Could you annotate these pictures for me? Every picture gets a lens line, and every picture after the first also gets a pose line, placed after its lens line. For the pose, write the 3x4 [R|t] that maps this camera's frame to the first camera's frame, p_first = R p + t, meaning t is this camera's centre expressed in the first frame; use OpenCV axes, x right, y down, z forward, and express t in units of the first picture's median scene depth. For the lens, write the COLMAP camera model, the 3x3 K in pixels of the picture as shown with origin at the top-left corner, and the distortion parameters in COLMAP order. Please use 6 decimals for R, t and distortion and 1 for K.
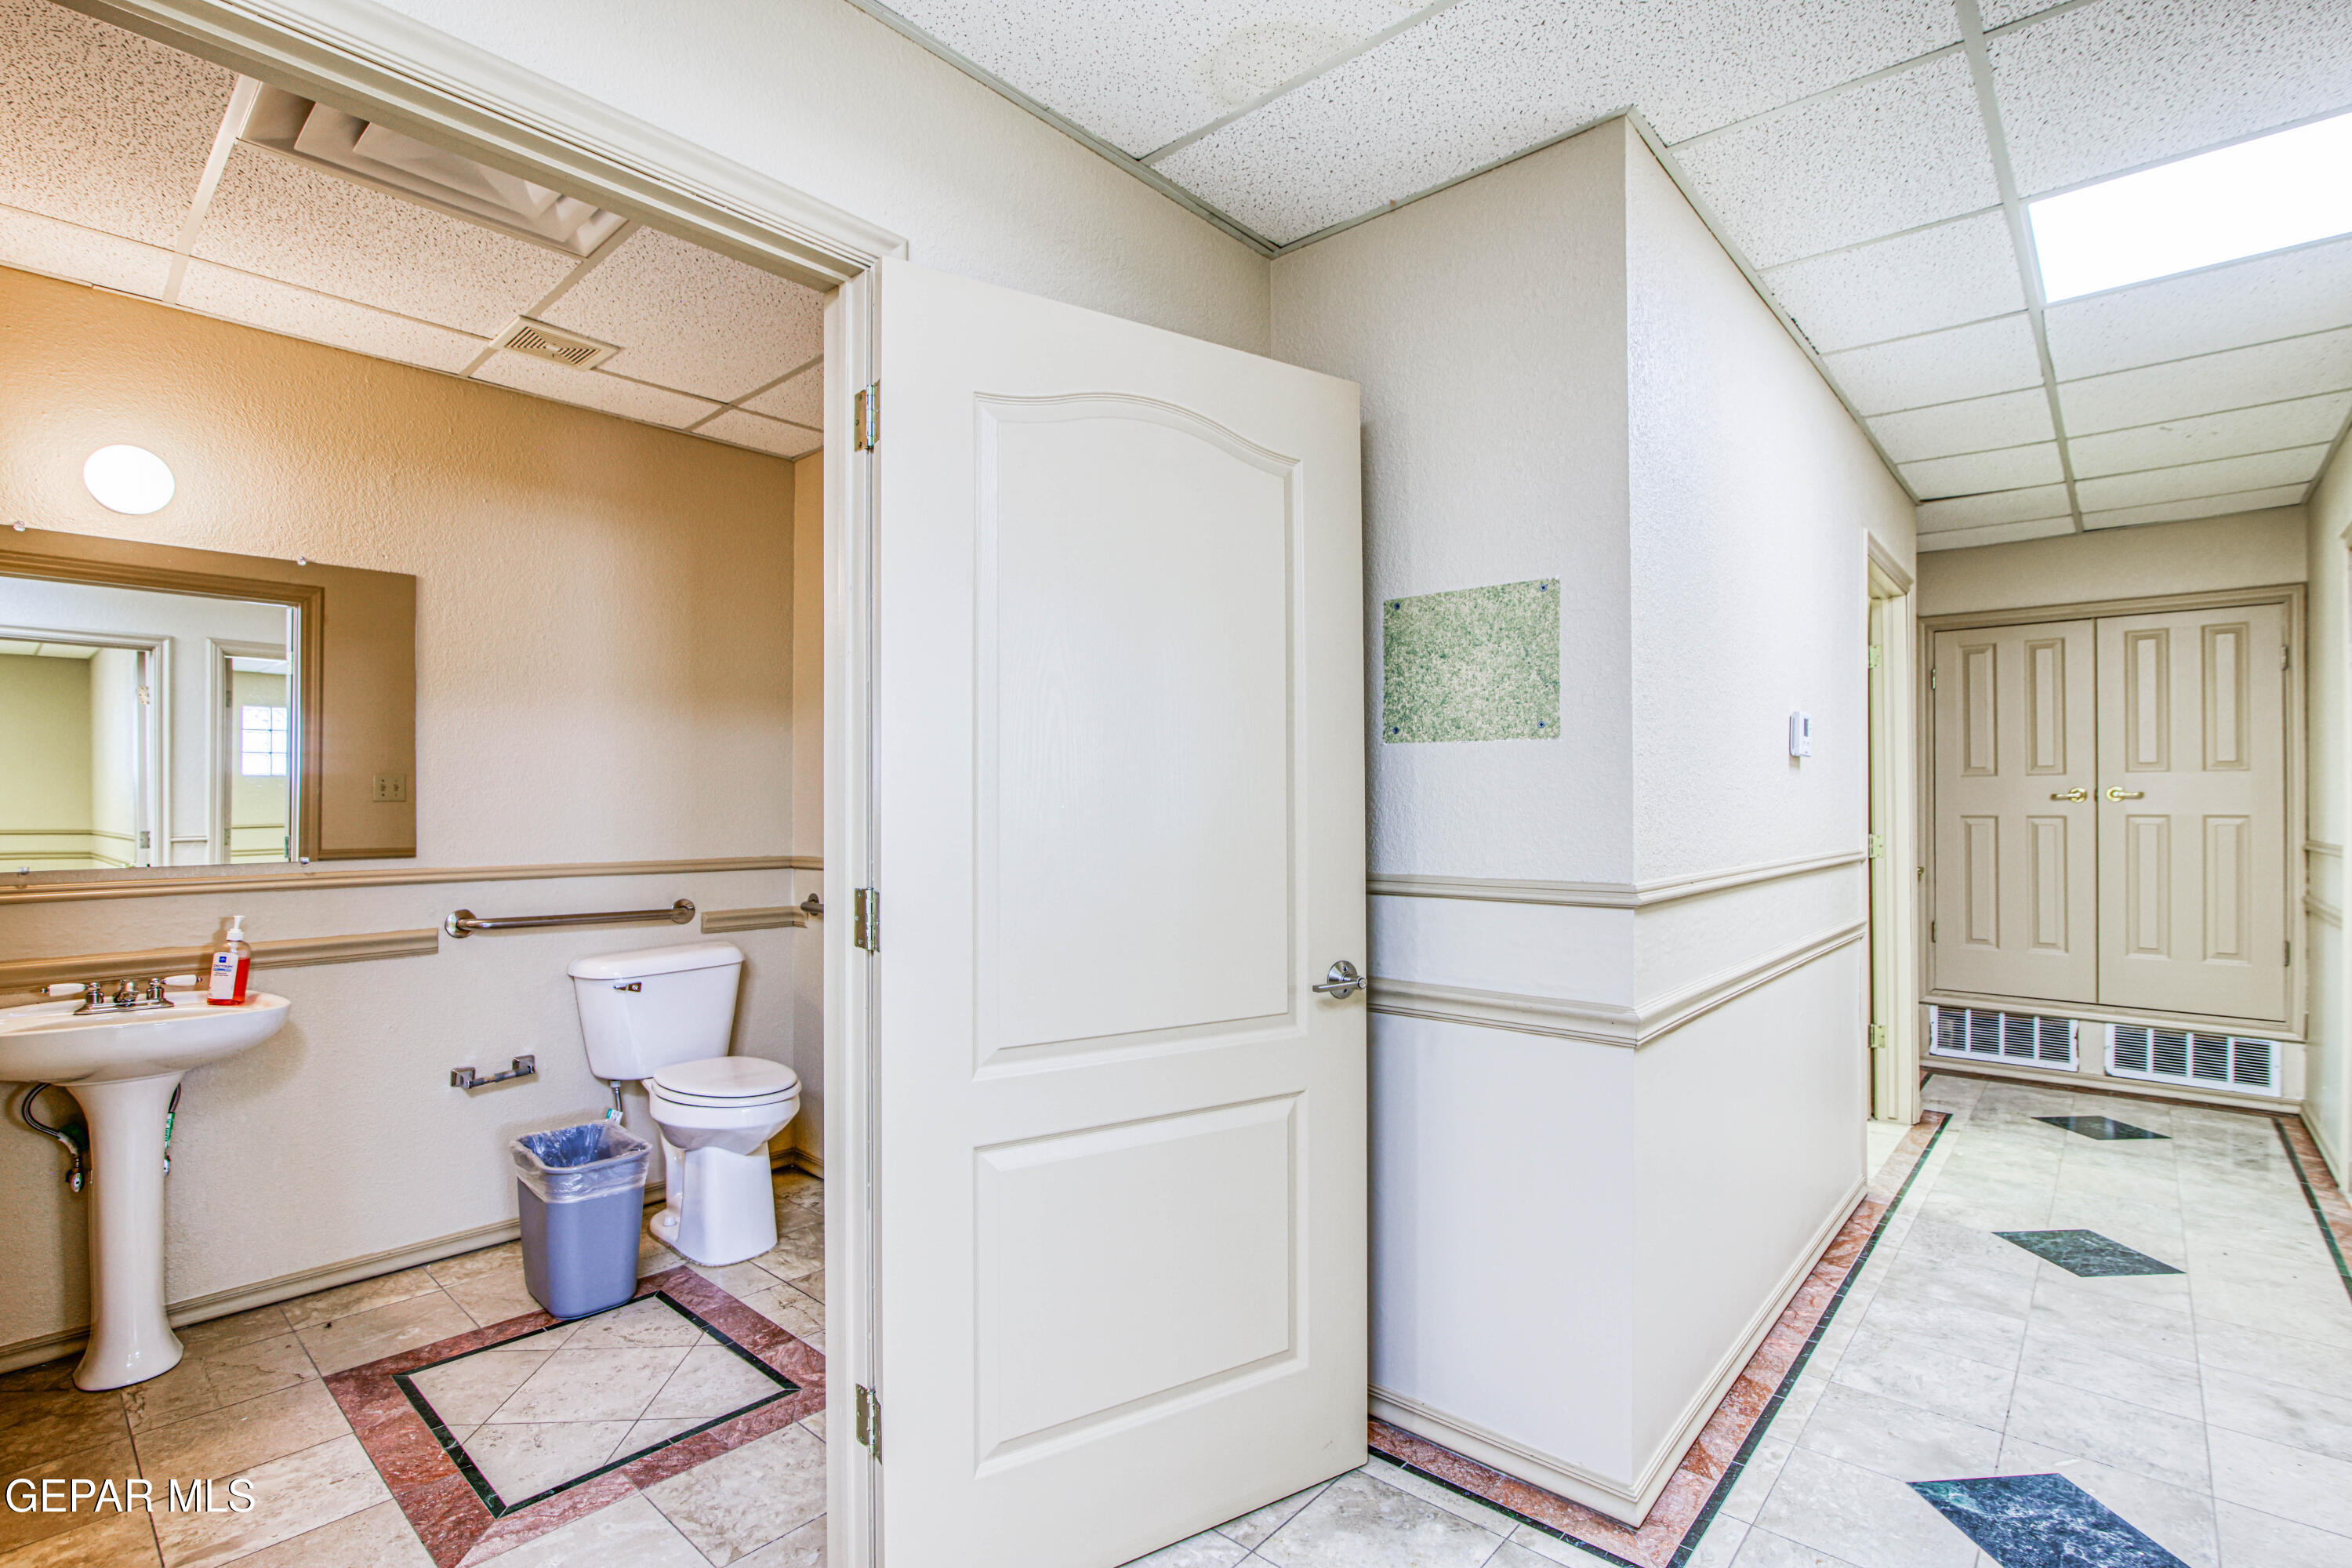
lens RADIAL K [[1101.5, 0, 1163.3], [0, 1101.5, 781.3], [0, 0, 1]] dist [-0.046230, 0.006715]
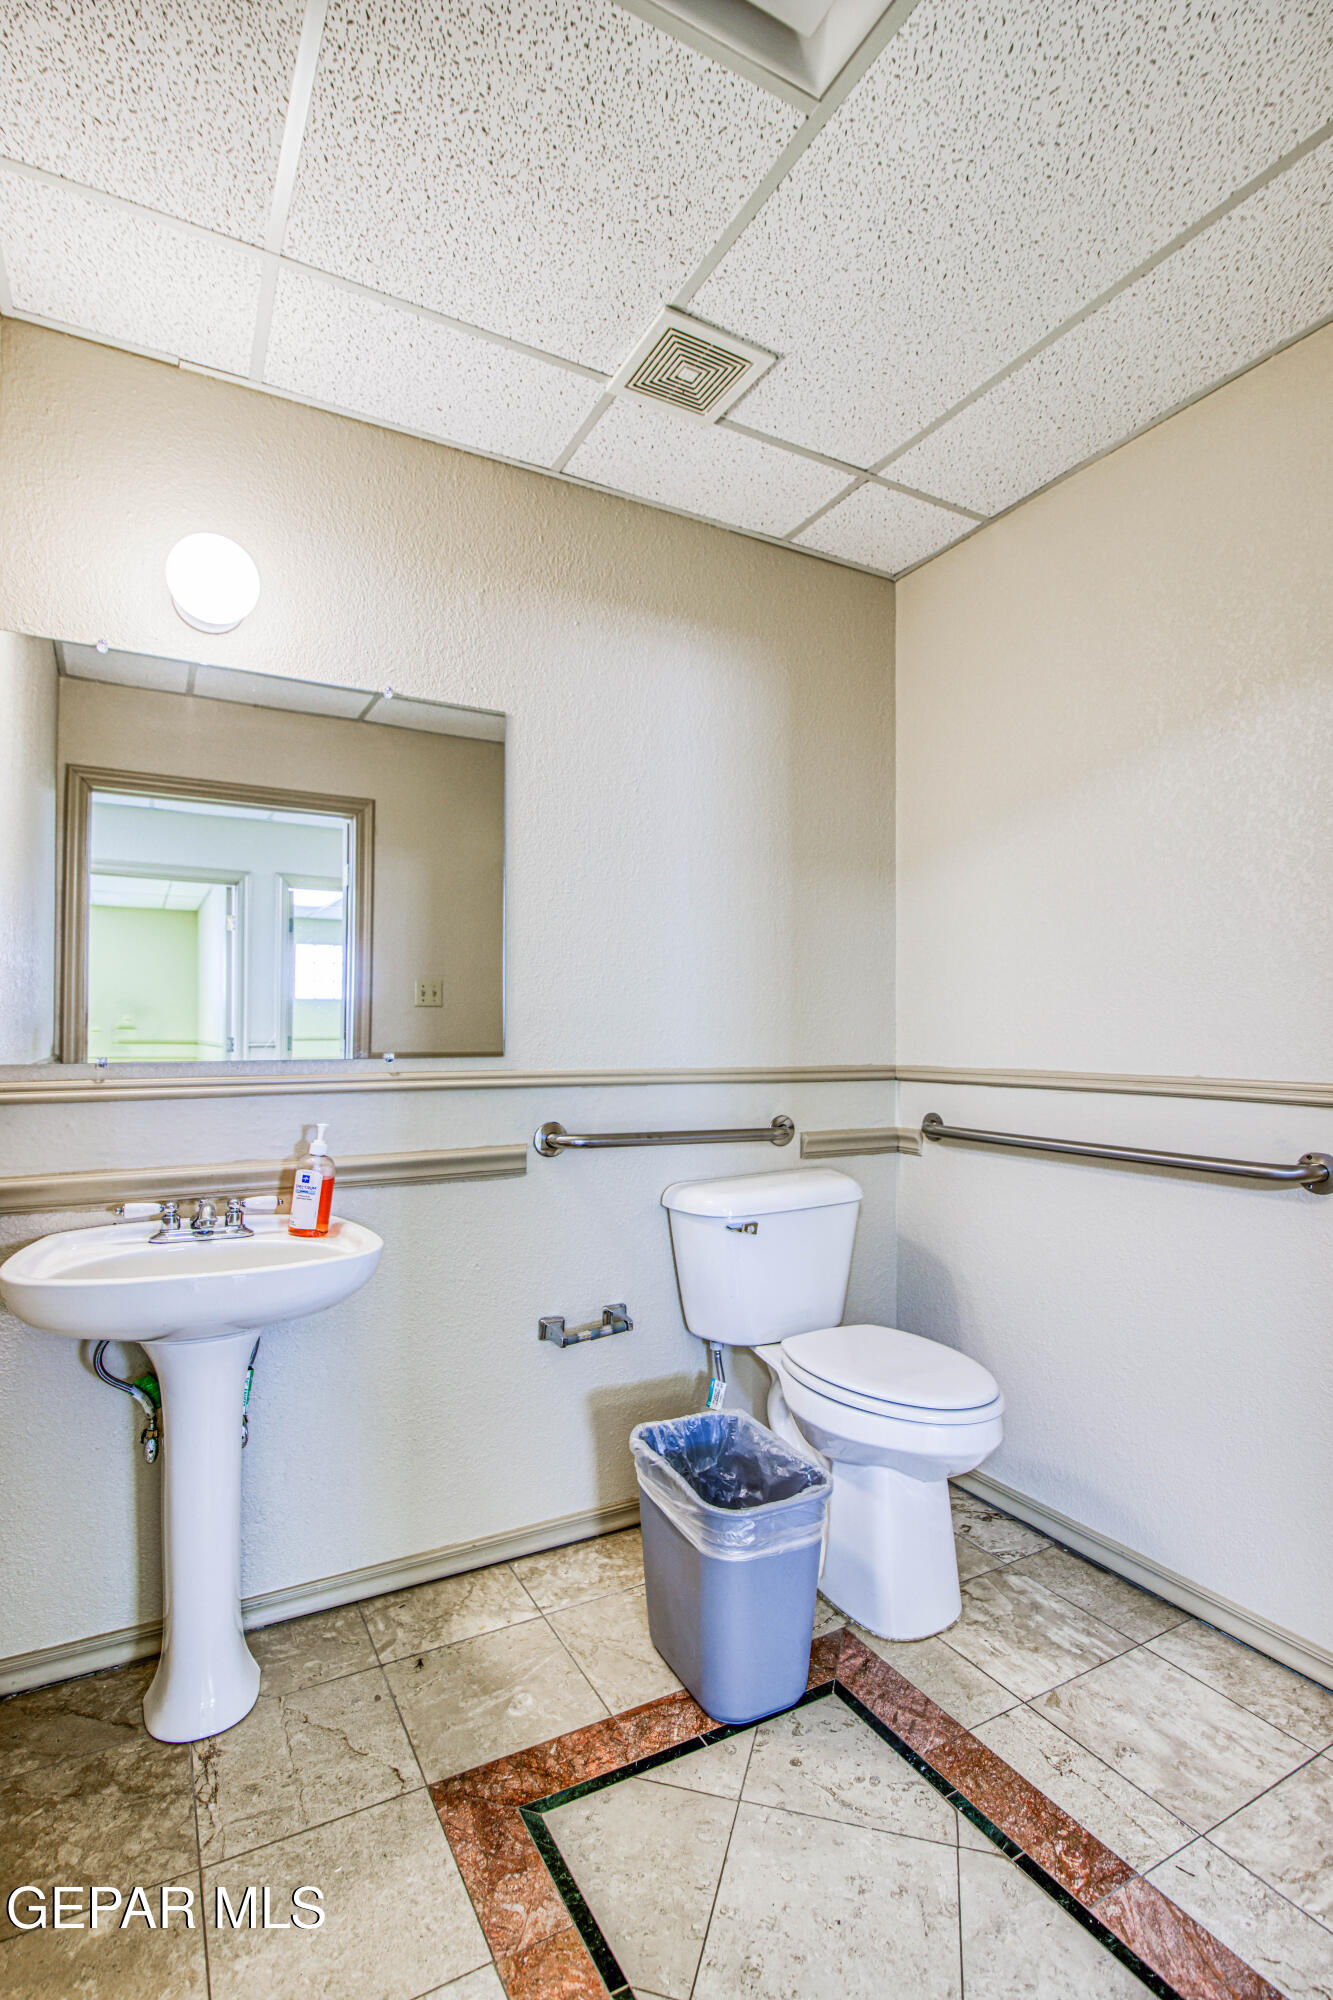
lens RADIAL K [[936.6, 0, 666.5], [0, 936.6, 1000.0], [0, 0, 1]] dist [-0.046230, 0.006715]
pose [[0.946634, -0.001244, -0.322308, -0.396699], [-0.002283, 0.999942, -0.010566, 0.039870], [0.322302, 0.010738, 0.946576, 0.420934]]
